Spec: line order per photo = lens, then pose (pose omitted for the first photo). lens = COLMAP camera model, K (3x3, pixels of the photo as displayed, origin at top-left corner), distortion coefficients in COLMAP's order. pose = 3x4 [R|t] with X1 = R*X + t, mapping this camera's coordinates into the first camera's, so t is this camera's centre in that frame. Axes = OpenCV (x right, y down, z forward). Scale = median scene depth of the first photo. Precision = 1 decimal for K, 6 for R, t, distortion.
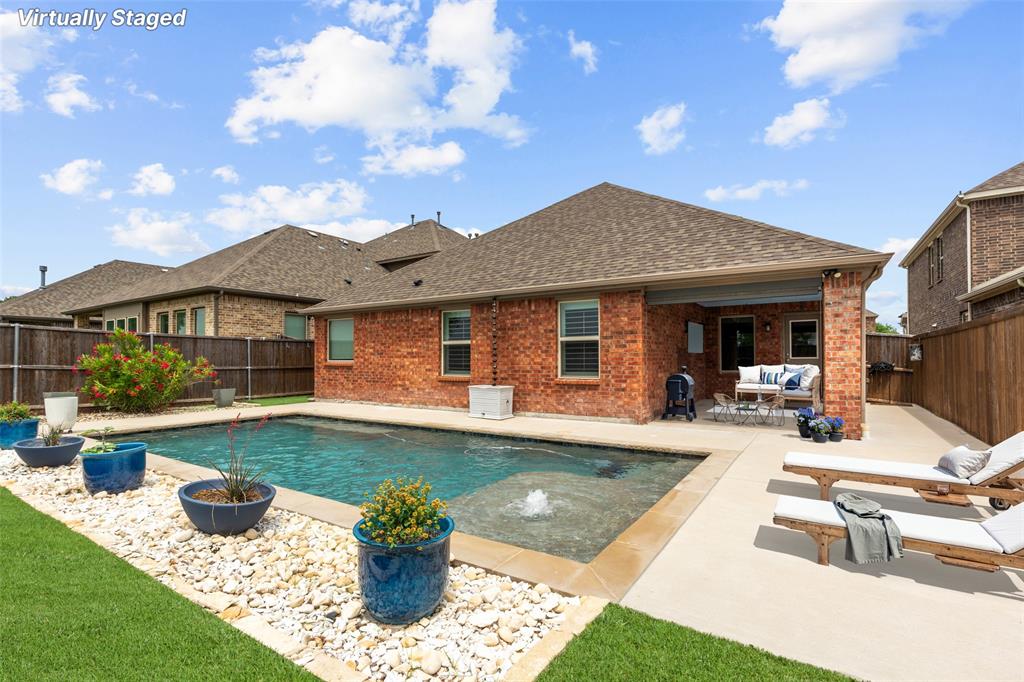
lens RADIAL K [[478.8, 0, 512.4], [0, 478.8, 332.7], [0, 0, 1]] dist [-0.000995, -0.000031]
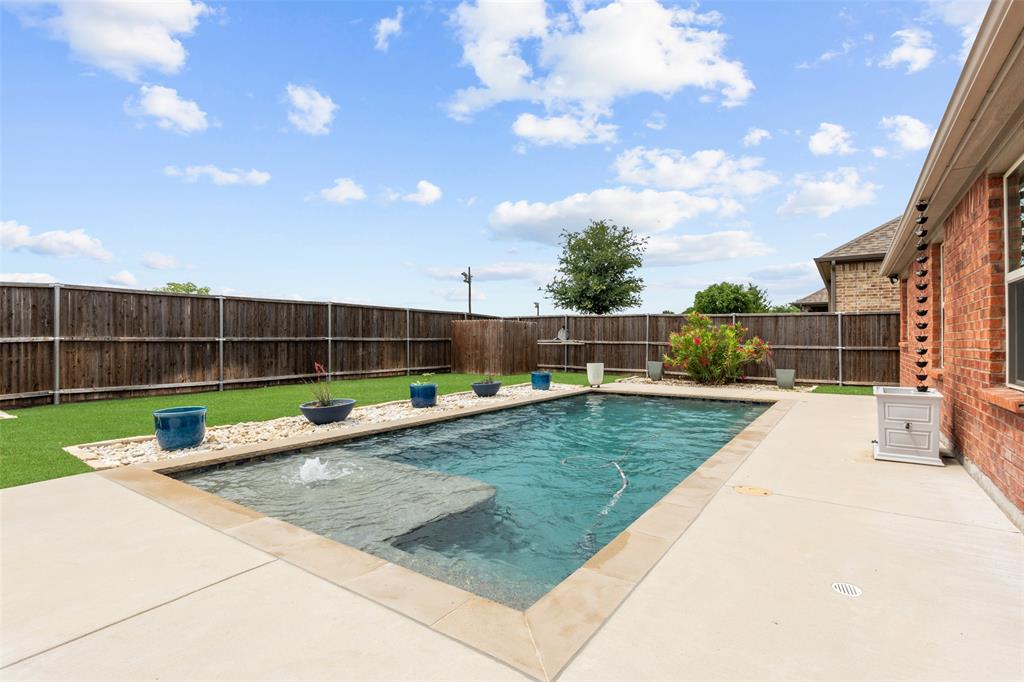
lens RADIAL K [[478.8, 0, 512.4], [0, 478.8, 332.7], [0, 0, 1]] dist [-0.000995, -0.000031]
pose [[-0.033469, -0.009068, -0.999399, 0.341161], [0.053747, 0.998496, -0.010860, 0.026412], [0.997994, -0.054078, -0.032931, 0.488020]]
